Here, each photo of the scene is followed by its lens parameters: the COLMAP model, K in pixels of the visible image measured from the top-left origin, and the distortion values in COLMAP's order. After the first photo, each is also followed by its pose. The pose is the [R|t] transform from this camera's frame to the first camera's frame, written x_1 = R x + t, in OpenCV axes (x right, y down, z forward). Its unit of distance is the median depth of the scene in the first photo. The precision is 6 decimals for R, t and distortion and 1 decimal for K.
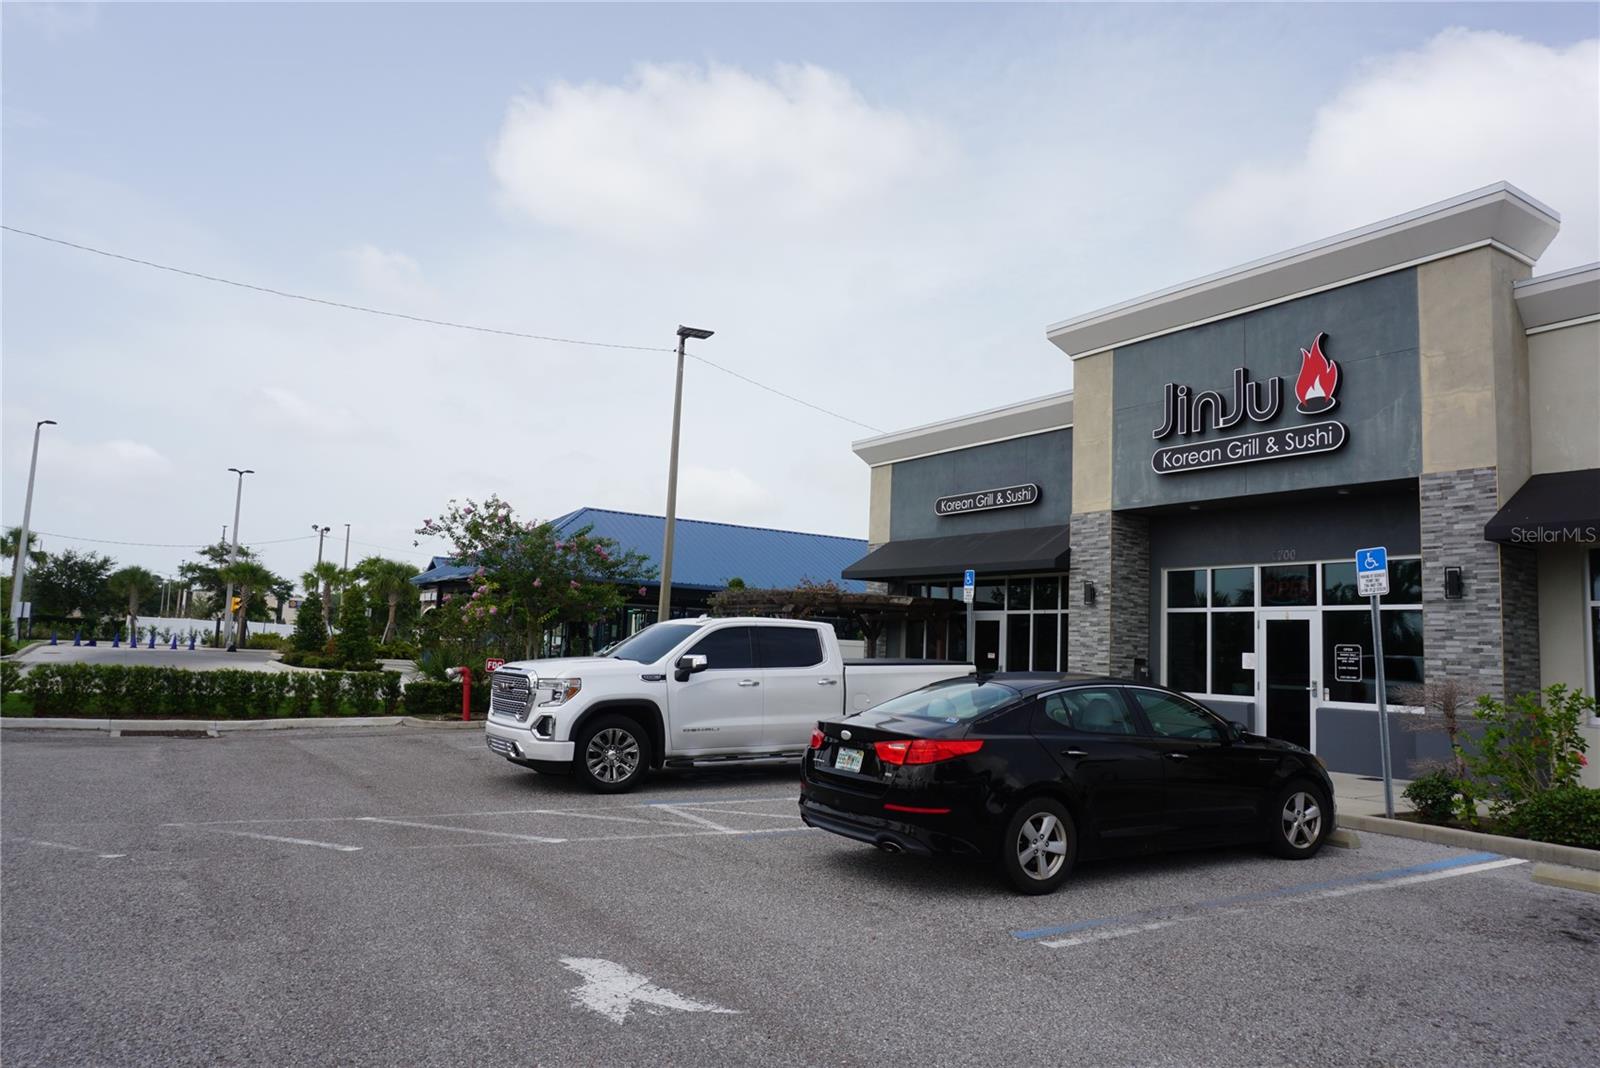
lens RADIAL K [[1089.1, 0, 800.0], [0, 1089.1, 534.0], [0, 0, 1]] dist [-0.036069, 0.004379]
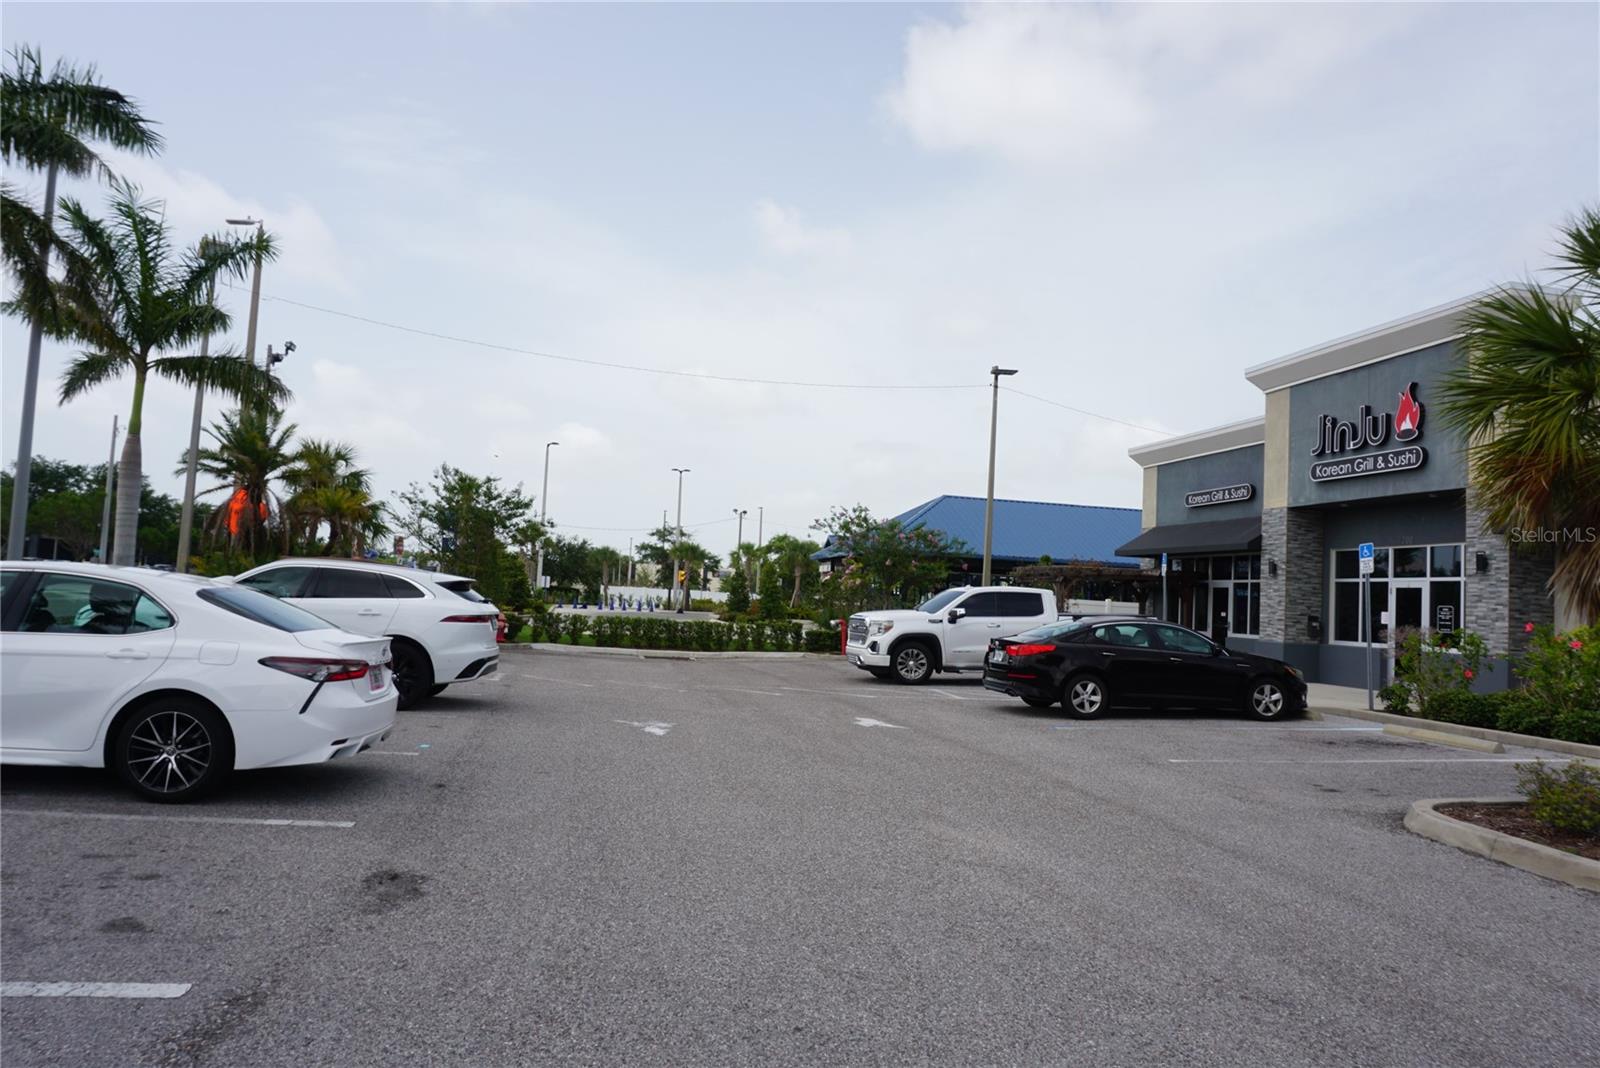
lens RADIAL K [[1096.5, 0, 800.0], [0, 1096.5, 534.0], [0, 0, 1]] dist [0.049582, 0.000811]
pose [[0.936260, -0.020535, -0.350708, 0.200252], [0.031633, 0.999163, 0.025943, -0.043224], [0.349882, -0.035383, 0.936125, -0.512010]]
